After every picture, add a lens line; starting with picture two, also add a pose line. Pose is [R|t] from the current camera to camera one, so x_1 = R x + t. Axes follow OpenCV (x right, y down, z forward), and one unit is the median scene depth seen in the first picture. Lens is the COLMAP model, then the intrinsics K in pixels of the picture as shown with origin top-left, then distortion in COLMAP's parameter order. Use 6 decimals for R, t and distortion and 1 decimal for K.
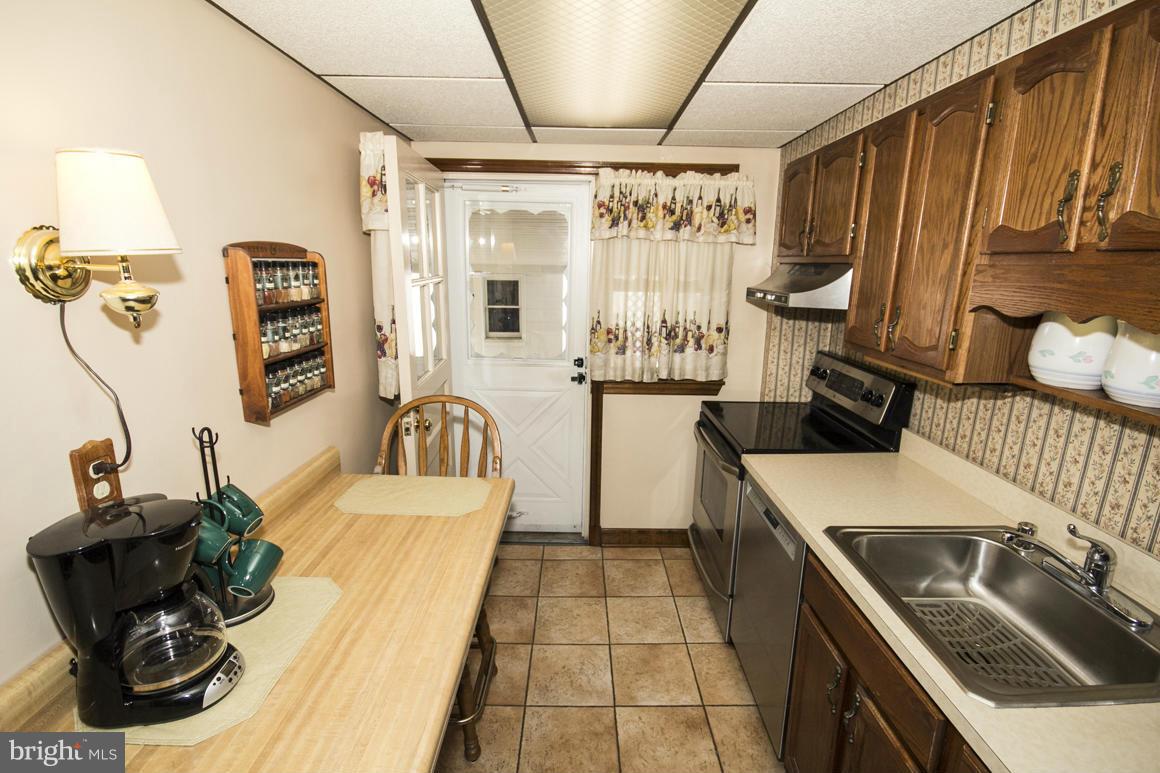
lens RADIAL K [[535.9, 0, 574.9], [0, 535.9, 402.7], [0, 0, 1]] dist [-0.009094, -0.005272]
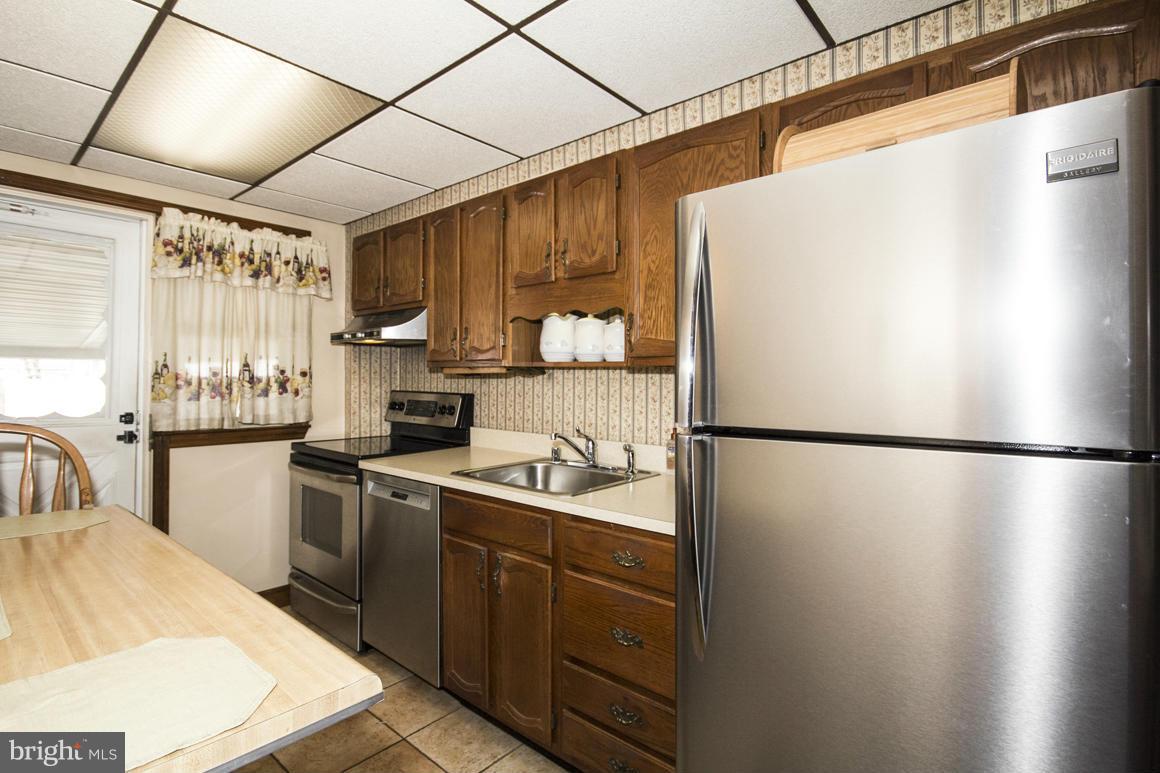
lens RADIAL K [[555.9, 0, 582.6], [0, 555.9, 378.3], [0, 0, 1]] dist [-0.004212, -0.003695]
pose [[0.659130, -0.003373, 0.752022, -0.263464], [0.180966, 0.971317, -0.154256, 0.193639], [-0.729931, 0.237765, 0.640834, -0.153256]]
